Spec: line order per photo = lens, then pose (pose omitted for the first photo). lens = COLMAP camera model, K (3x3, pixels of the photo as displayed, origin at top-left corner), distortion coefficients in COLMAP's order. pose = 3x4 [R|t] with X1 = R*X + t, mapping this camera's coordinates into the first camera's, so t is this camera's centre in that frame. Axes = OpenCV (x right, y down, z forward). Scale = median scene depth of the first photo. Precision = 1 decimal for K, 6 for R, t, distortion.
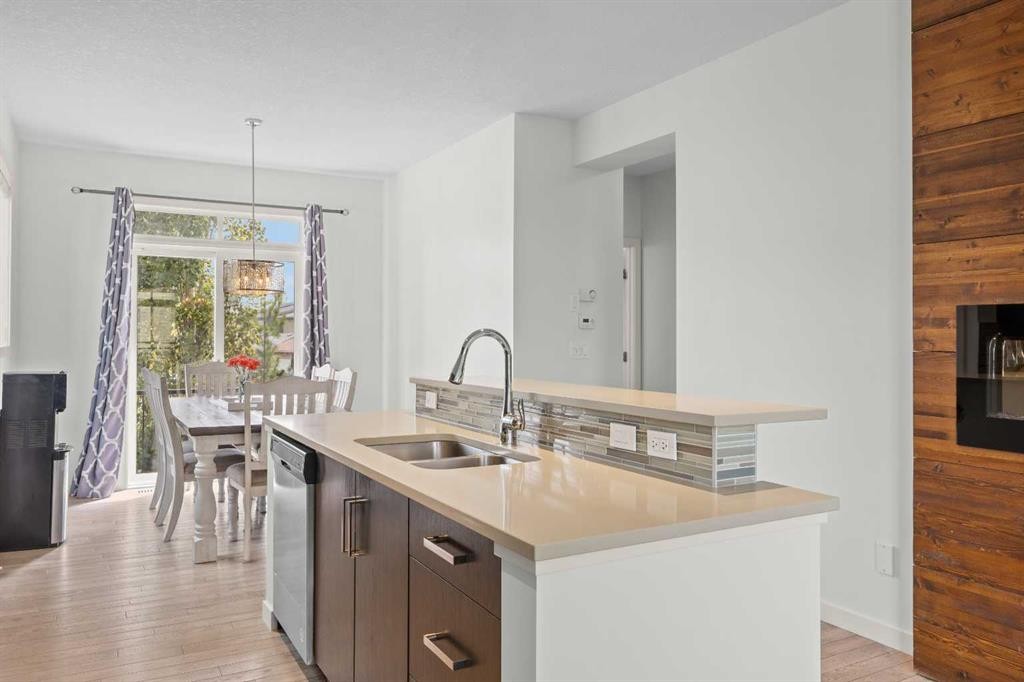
lens RADIAL K [[761.9, 0, 515.0], [0, 761.9, 322.2], [0, 0, 1]] dist [0.002816, -0.003230]
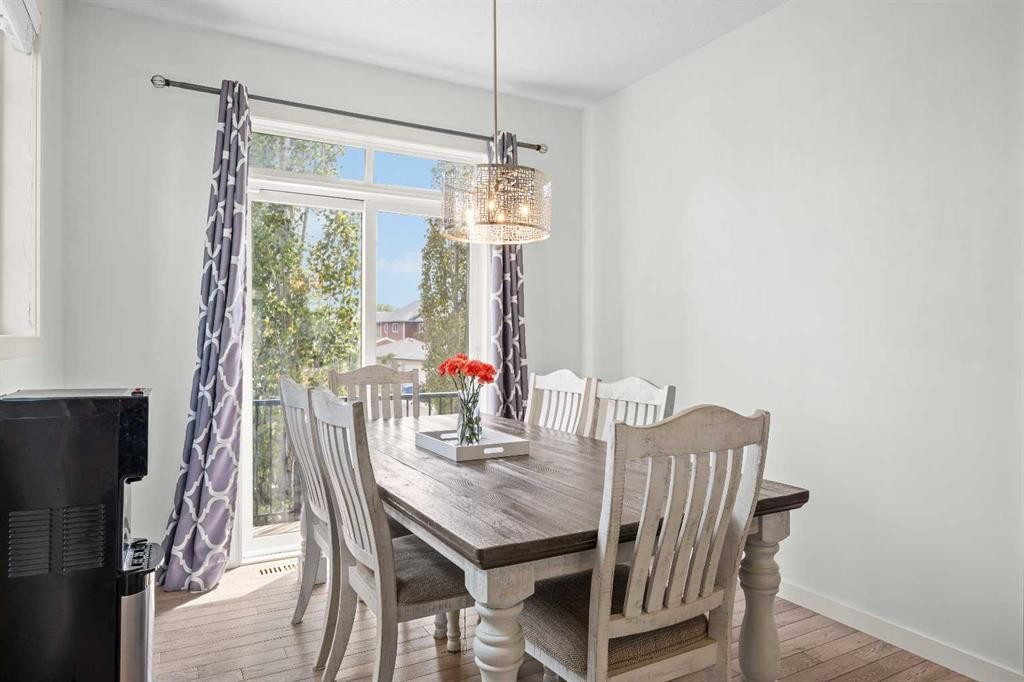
lens RADIAL K [[641.2, 0, 512.1], [0, 641.2, 339.4], [0, 0, 1]] dist [-0.010495, -0.001113]
pose [[0.999977, 0.000338, -0.006845, -0.292197], [-0.000215, 0.999840, 0.017867, 0.021637], [0.006850, -0.017865, 0.999817, 0.493271]]
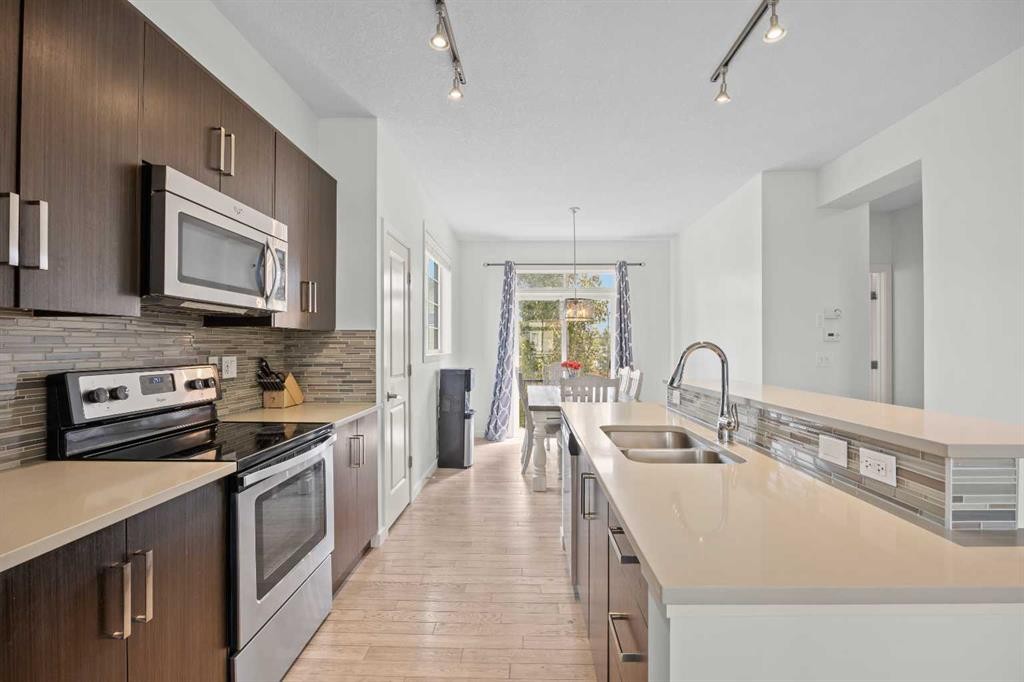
lens RADIAL K [[471.1, 0, 517.9], [0, 471.1, 343.1], [0, 0, 1]] dist [-0.016834, 0.001177]
pose [[0.863095, -0.005594, -0.505011, 0.034502], [0.009555, 0.999941, 0.005253, 0.002118], [0.504952, -0.009359, 0.863097, 0.100463]]
